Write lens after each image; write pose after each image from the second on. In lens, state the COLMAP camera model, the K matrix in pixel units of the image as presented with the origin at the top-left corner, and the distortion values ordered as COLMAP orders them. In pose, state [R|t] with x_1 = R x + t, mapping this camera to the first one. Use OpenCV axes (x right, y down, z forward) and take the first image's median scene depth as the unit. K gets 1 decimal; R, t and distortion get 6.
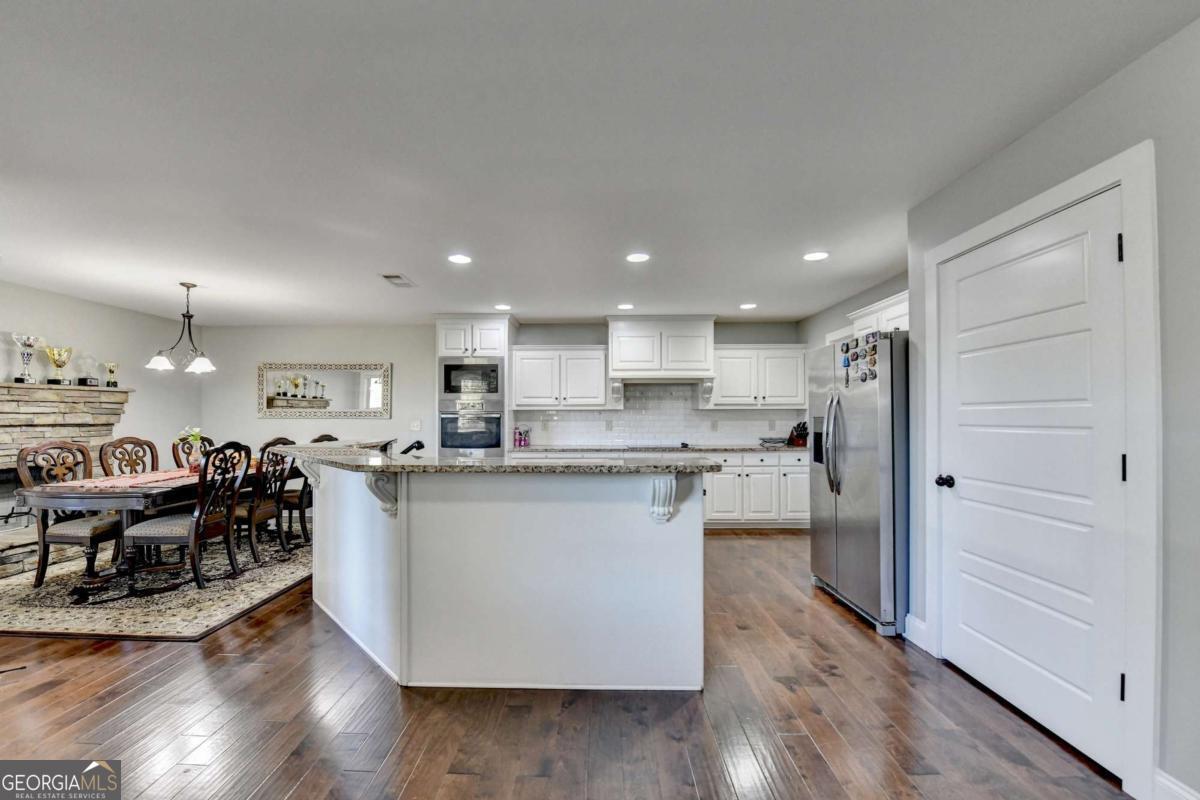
lens RADIAL K [[487.9, 0, 596.4], [0, 487.9, 406.6], [0, 0, 1]] dist [0.000821, 0.000047]
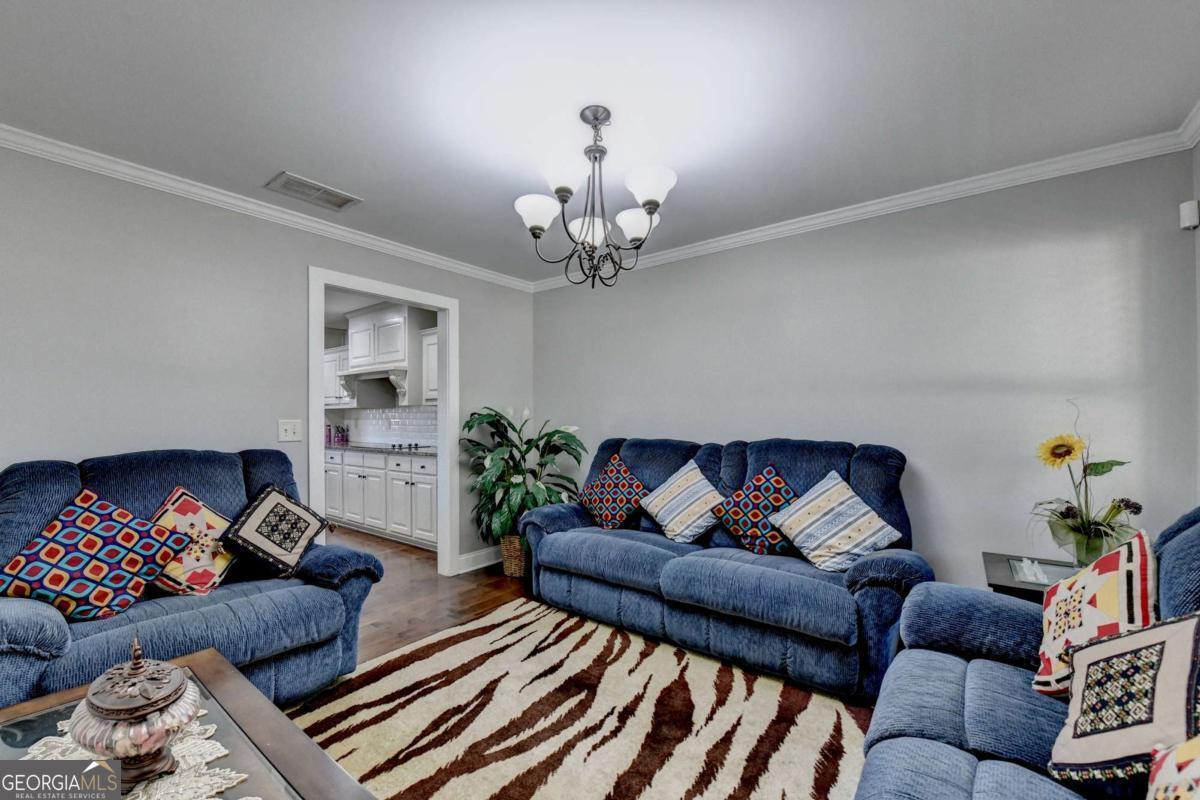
lens RADIAL K [[487.9, 0, 599.8], [0, 487.9, 411.1], [0, 0, 1]] dist [0.000821, 0.000047]
pose [[0.798311, -0.020841, -0.601885, 1.230971], [0.025793, 0.999667, -0.000404, 0.032774], [0.601693, -0.015202, 0.798583, 0.568147]]
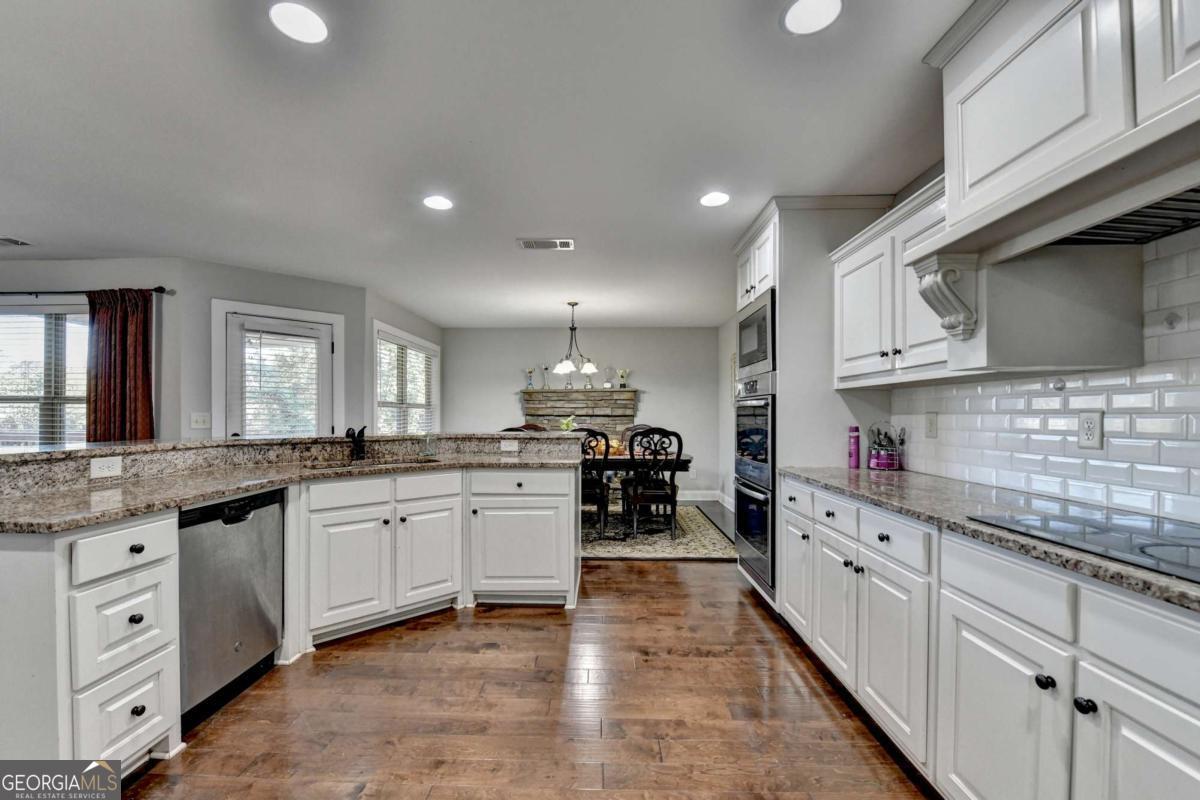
lens RADIAL K [[487.9, 0, 596.9], [0, 487.9, 410.0], [0, 0, 1]] dist [0.000821, 0.000047]
pose [[-0.000509, -0.012651, -0.999920, 0.360254], [0.013532, 0.999828, -0.012656, 0.035656], [0.999908, -0.013538, -0.000338, 0.907098]]
